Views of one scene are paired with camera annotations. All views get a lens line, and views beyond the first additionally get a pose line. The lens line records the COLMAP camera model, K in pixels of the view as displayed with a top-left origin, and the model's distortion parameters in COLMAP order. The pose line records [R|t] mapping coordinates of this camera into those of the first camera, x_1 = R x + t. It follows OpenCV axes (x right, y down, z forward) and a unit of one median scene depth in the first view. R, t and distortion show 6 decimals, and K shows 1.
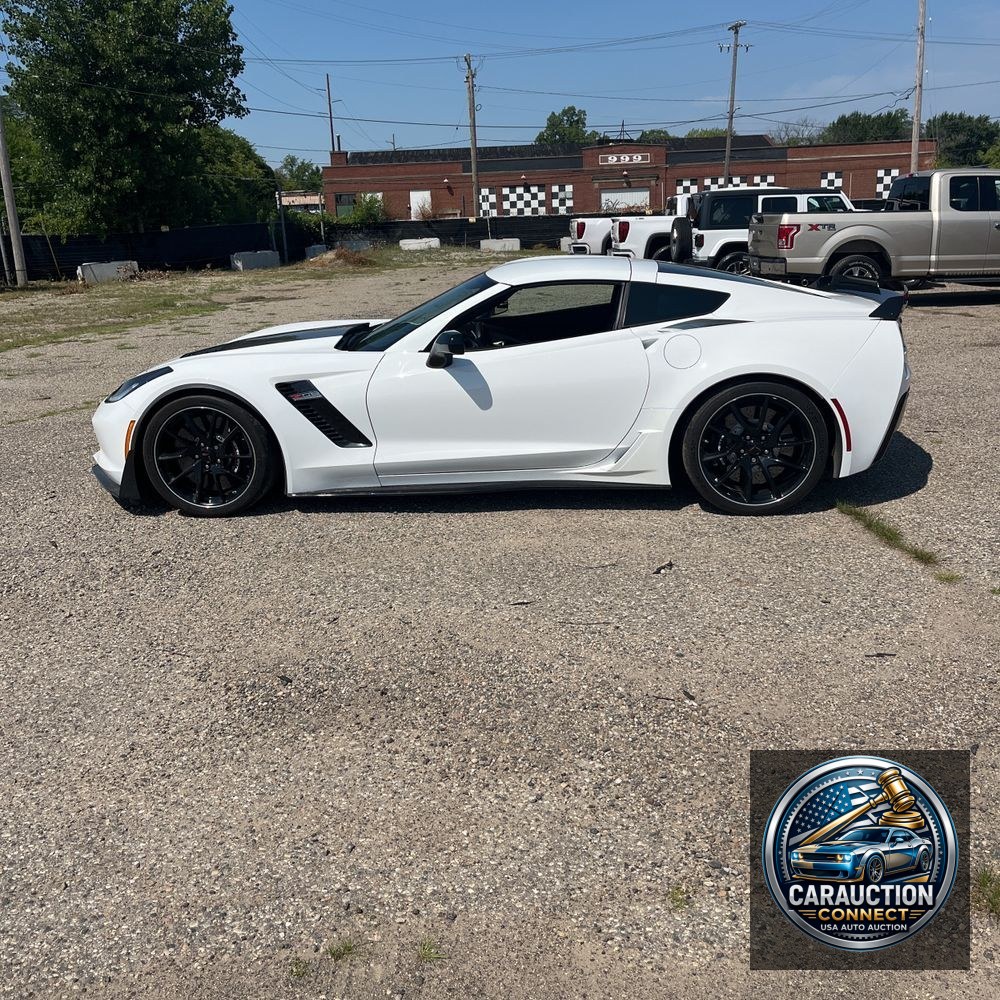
lens RADIAL K [[1003.6, 0, 510.5], [0, 1003.6, 498.9], [0, 0, 1]] dist [0.017711, 0.000075]
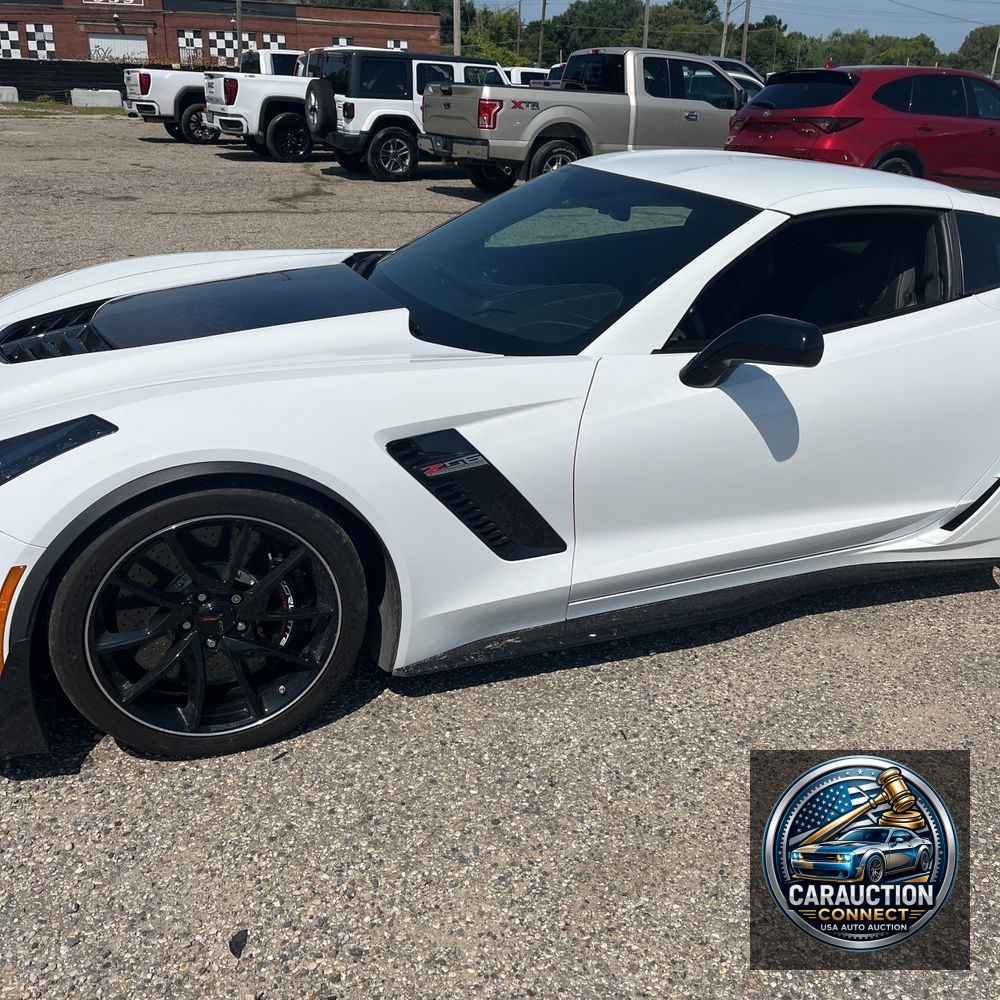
lens RADIAL K [[1002.9, 0, 512.7], [0, 1002.9, 498.8], [0, 0, 1]] dist [0.081561, -0.115533]
pose [[0.891012, -0.109944, 0.440466, -0.047395], [0.057311, 0.989711, 0.131104, -0.018089], [-0.450348, -0.091572, 0.888145, 0.073152]]
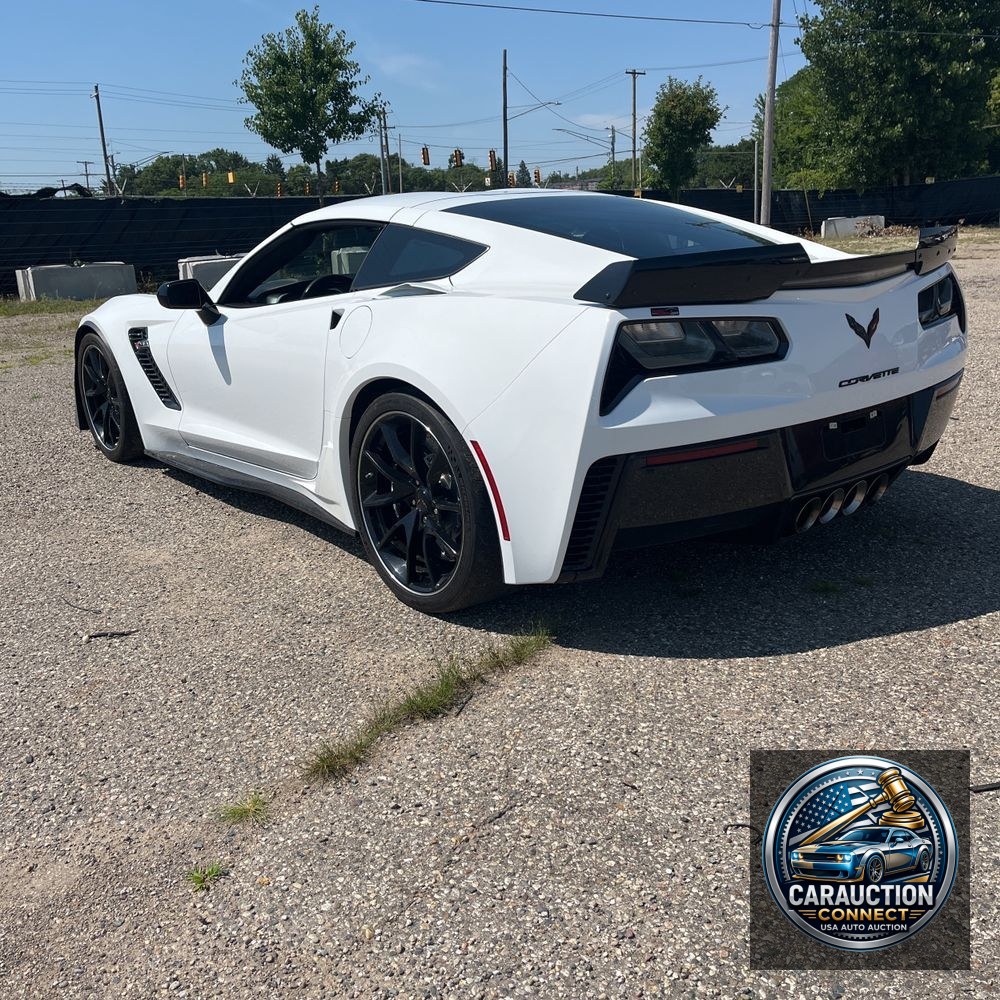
lens RADIAL K [[1003.9, 0, 500.0], [0, 1003.9, 500.0], [0, 0, 1]] dist [0.048458, -0.027177]
pose [[0.697973, 0.203730, -0.686533, 0.084260], [-0.176739, 0.978030, 0.110548, -0.015390], [0.693971, 0.044178, 0.718646, 0.071925]]
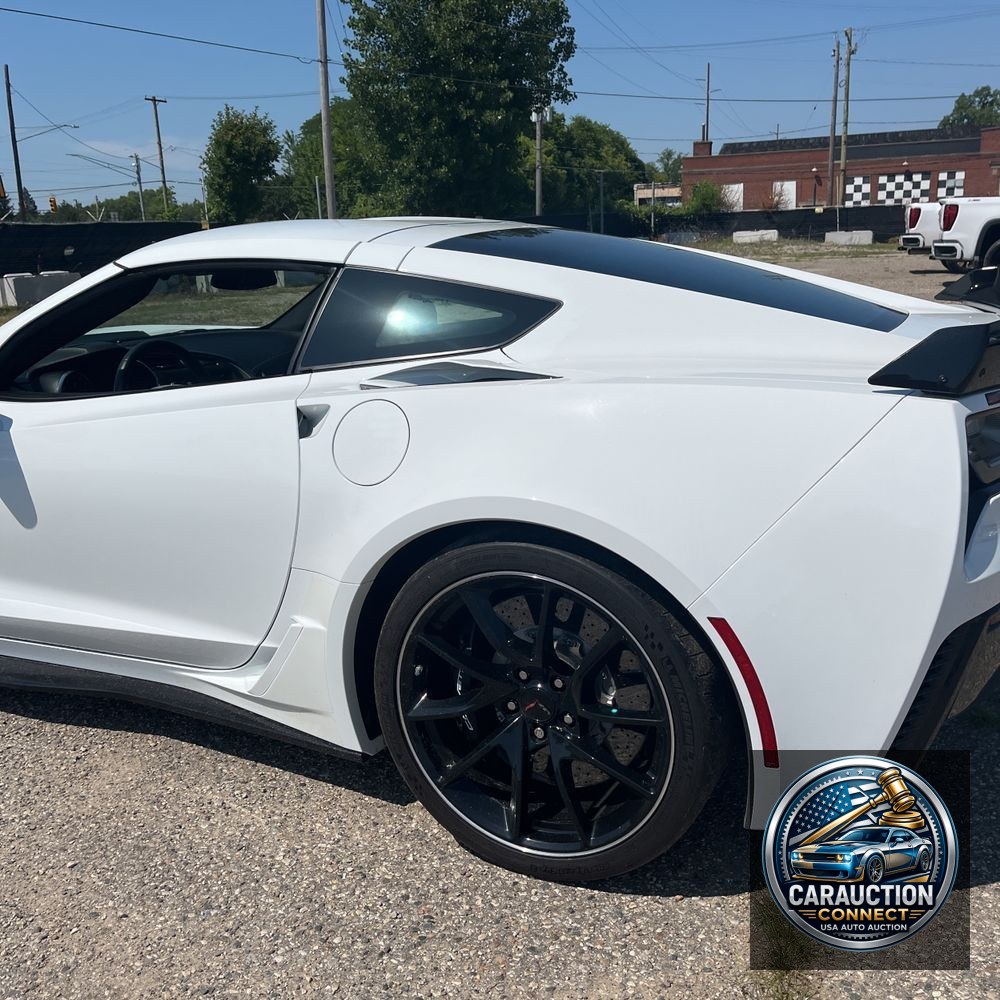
lens RADIAL K [[1015.1, 0, 500.0], [0, 1015.1, 500.0], [0, 0, 1]] dist [0.028410, -0.009375]
pose [[0.935658, 0.095747, -0.339671, 0.042865], [-0.094736, 0.995309, 0.019600, -0.016321], [0.339955, 0.013841, 0.940340, 0.076267]]
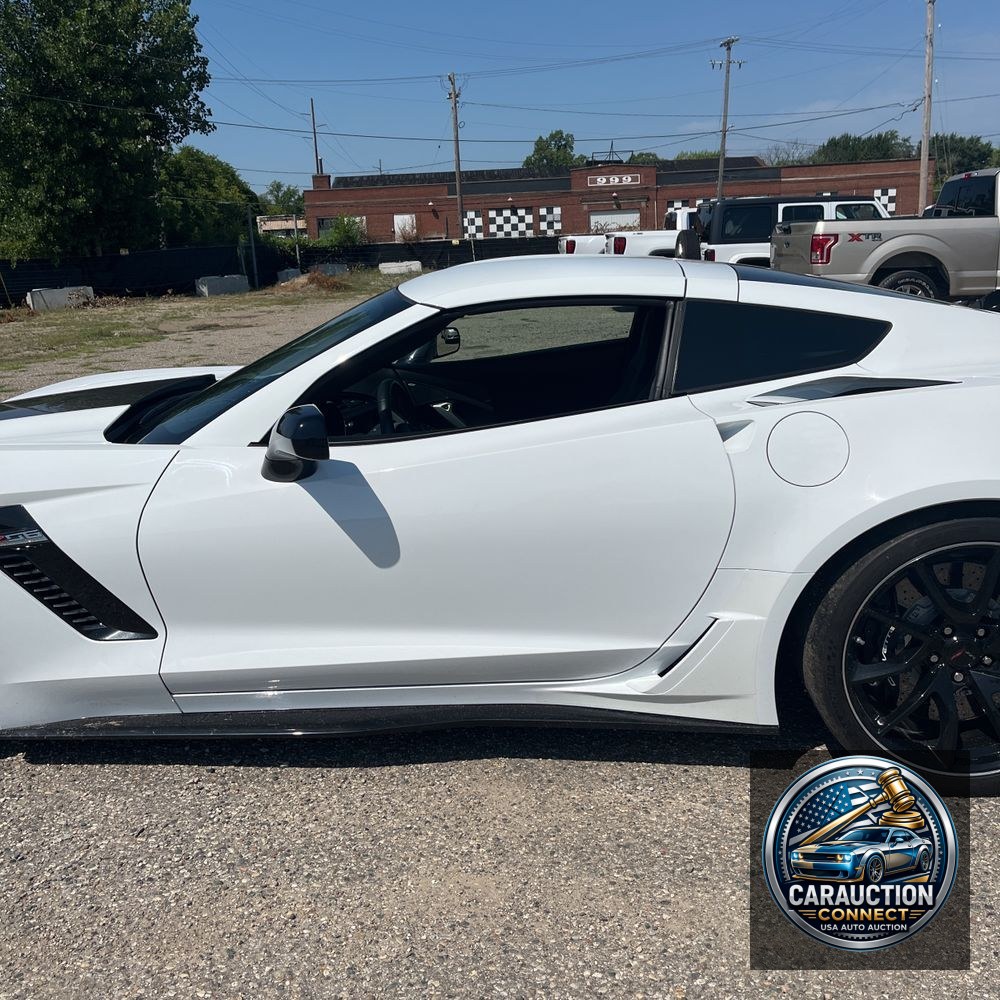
lens RADIAL K [[1016.0, 0, 497.1], [0, 1016.0, 505.2], [0, 0, 1]] dist [0.023997, 0.001259]
pose [[0.999979, -0.005853, -0.002770, 0.003610], [0.005796, 0.999777, -0.020295, -0.013386], [0.002888, 0.020278, 0.999790, 0.063681]]
